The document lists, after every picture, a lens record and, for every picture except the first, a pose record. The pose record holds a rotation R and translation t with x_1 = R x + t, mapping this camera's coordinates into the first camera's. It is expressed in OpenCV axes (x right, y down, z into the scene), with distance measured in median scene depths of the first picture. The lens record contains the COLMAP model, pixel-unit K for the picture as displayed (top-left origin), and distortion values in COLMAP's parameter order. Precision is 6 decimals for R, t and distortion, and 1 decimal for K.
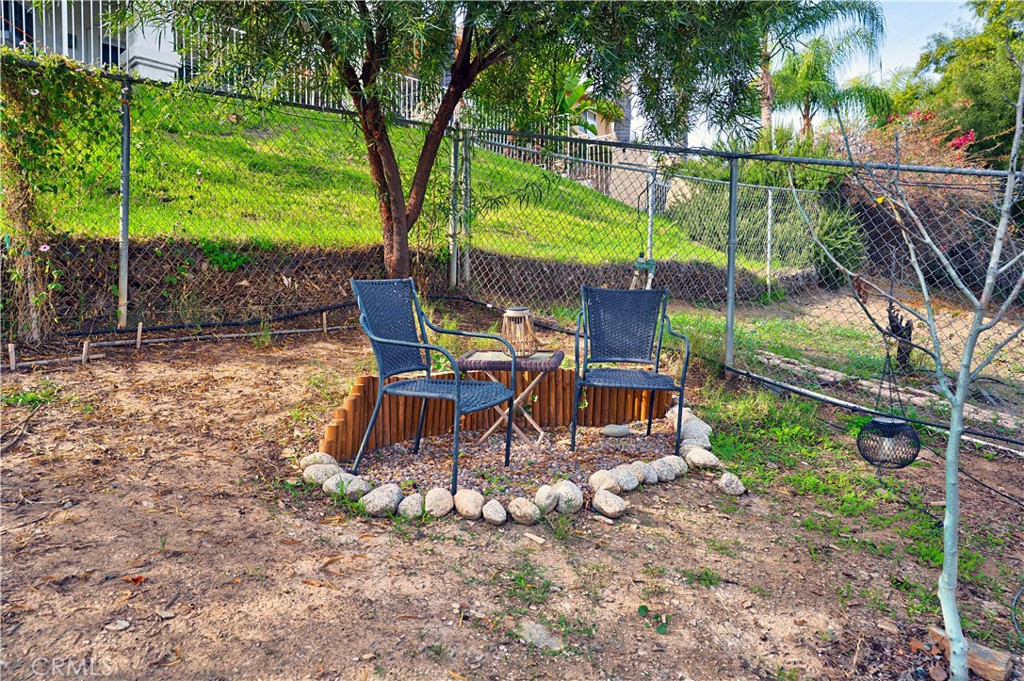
lens RADIAL K [[822.9, 0, 512.0], [0, 822.9, 340.5], [0, 0, 1]] dist [0.003562, 0.000465]
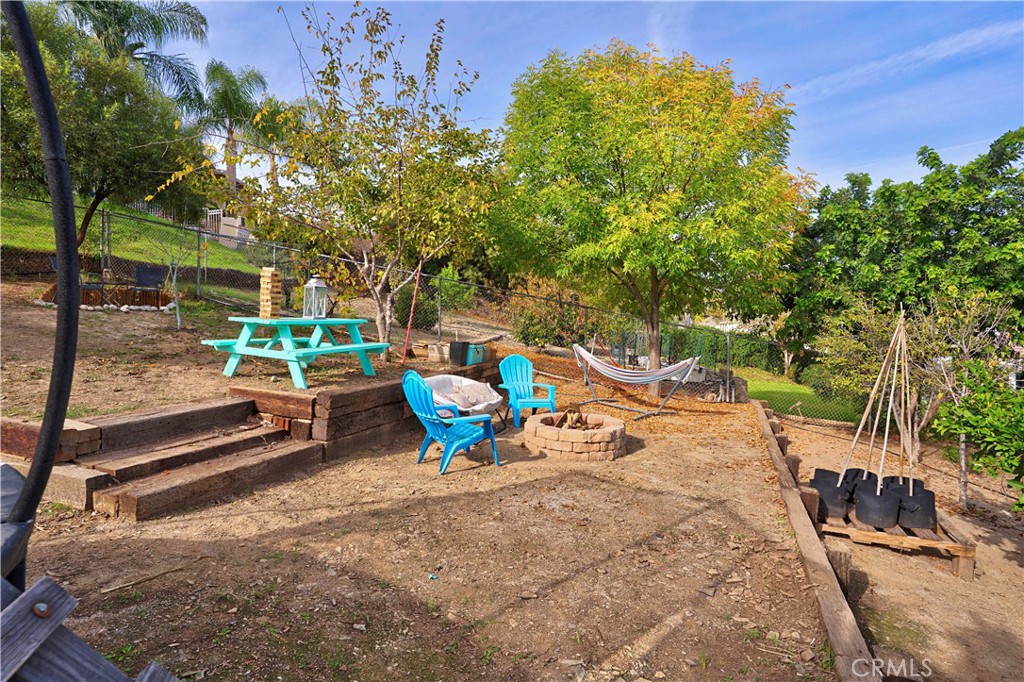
lens RADIAL K [[501.5, 0, 512.0], [0, 501.5, 341.0], [0, 0, 1]] dist [-0.063591, 0.024874]
pose [[0.850129, -0.011088, 0.526458, 0.264468], [0.004084, 0.999887, 0.014465, 0.173675], [-0.526559, -0.010147, 0.850078, -1.208221]]
